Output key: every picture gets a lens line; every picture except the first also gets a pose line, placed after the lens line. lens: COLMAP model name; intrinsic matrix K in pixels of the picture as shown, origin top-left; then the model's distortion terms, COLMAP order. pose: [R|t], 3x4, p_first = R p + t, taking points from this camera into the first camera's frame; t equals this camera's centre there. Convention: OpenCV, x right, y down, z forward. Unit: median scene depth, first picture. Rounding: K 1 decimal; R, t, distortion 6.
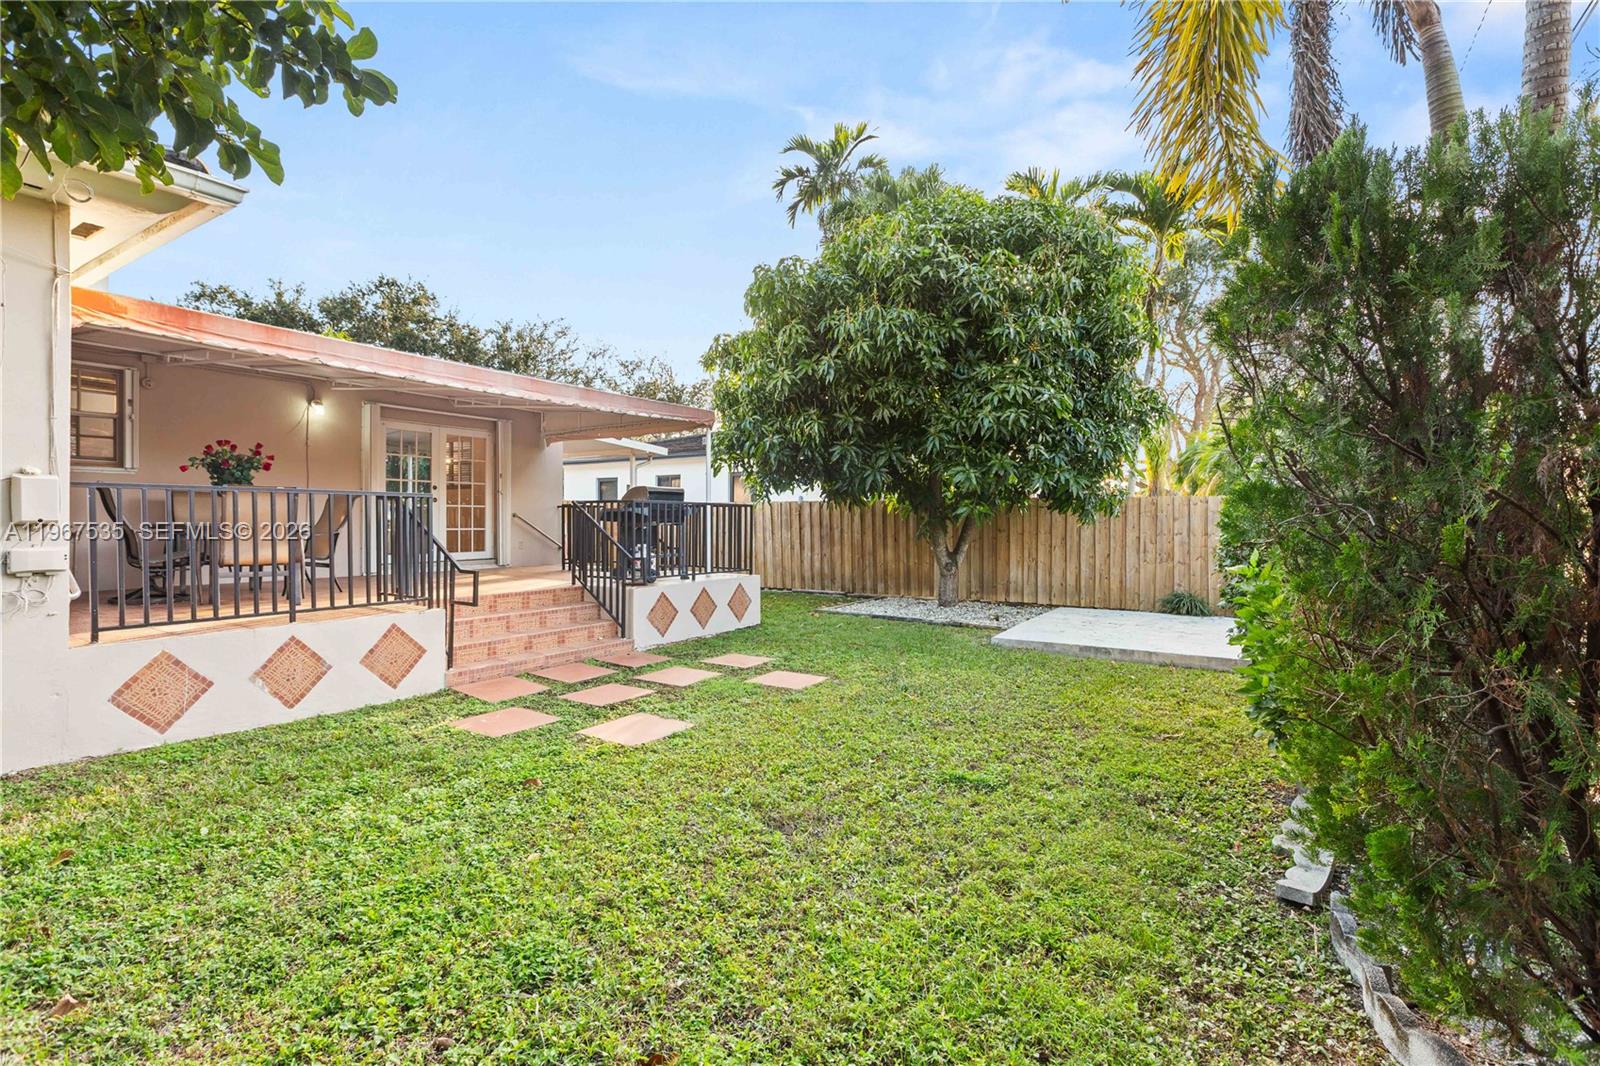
lens RADIAL K [[725.9, 0, 800.0], [0, 725.9, 533.0], [0, 0, 1]] dist [-0.003584, -0.000877]
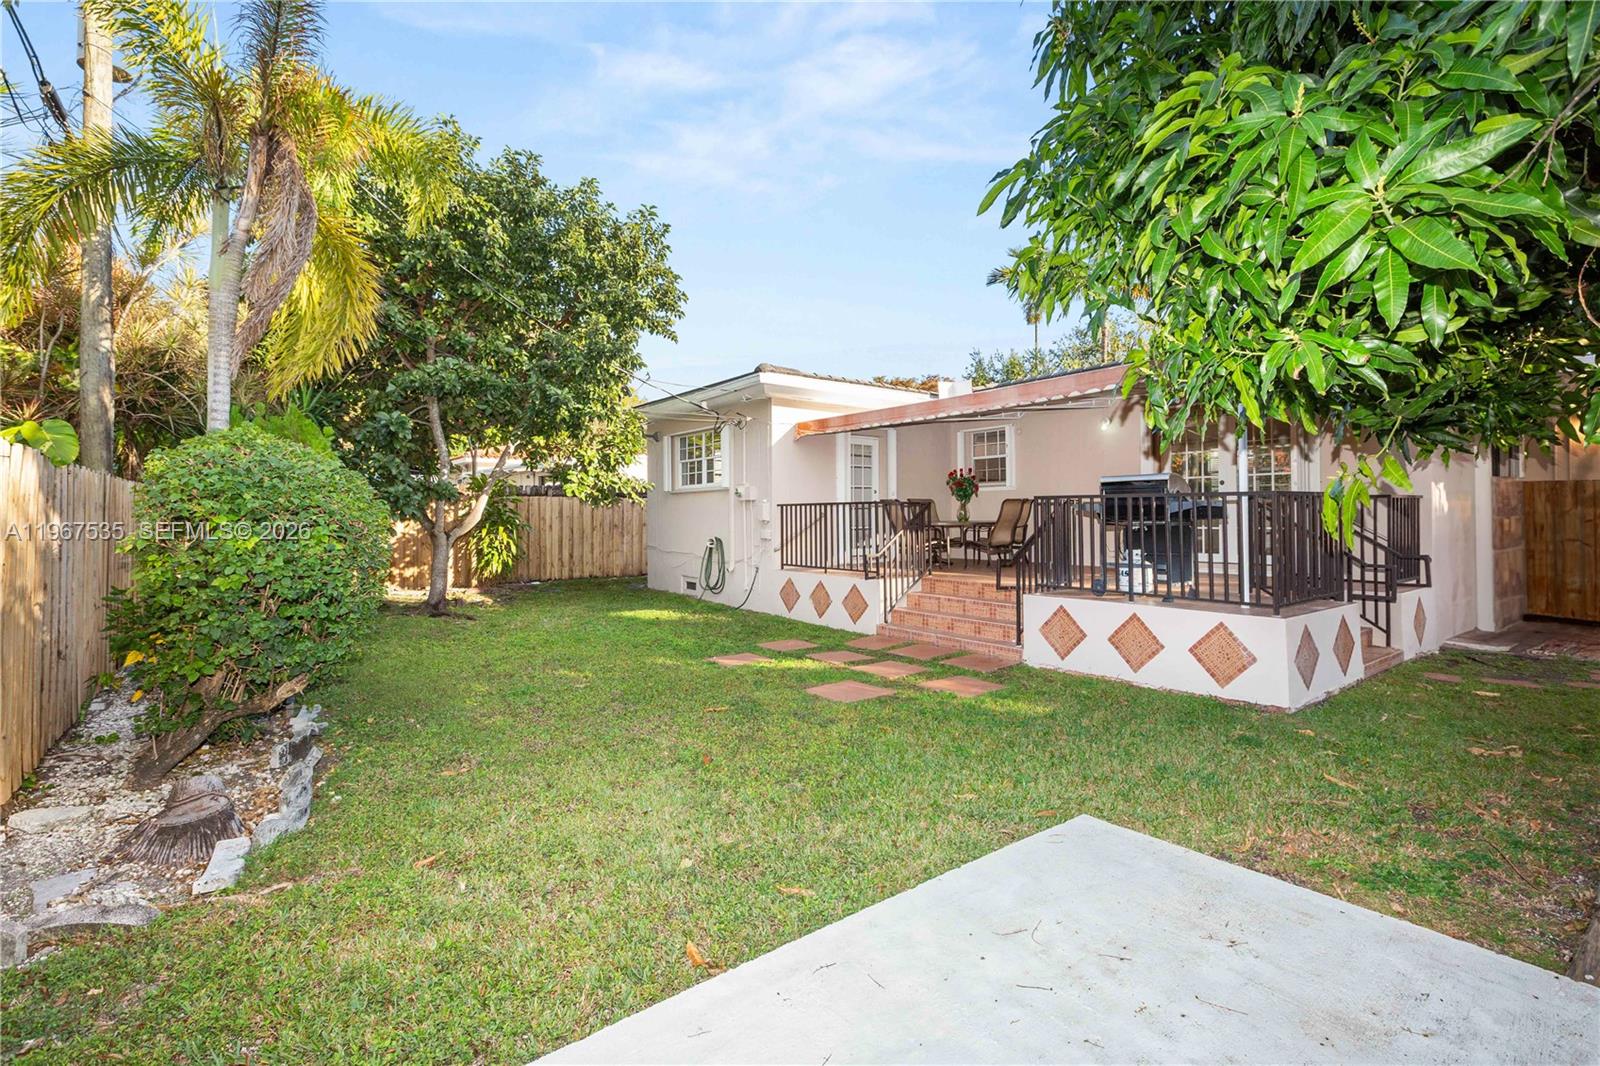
lens RADIAL K [[725.9, 0, 800.0], [0, 725.9, 533.0], [0, 0, 1]] dist [-0.003584, -0.000877]
pose [[-0.361004, 0.022184, -0.932301, 0.633801], [-0.004649, 0.999662, 0.025588, -0.019074], [0.932553, 0.013572, -0.360778, 0.939843]]
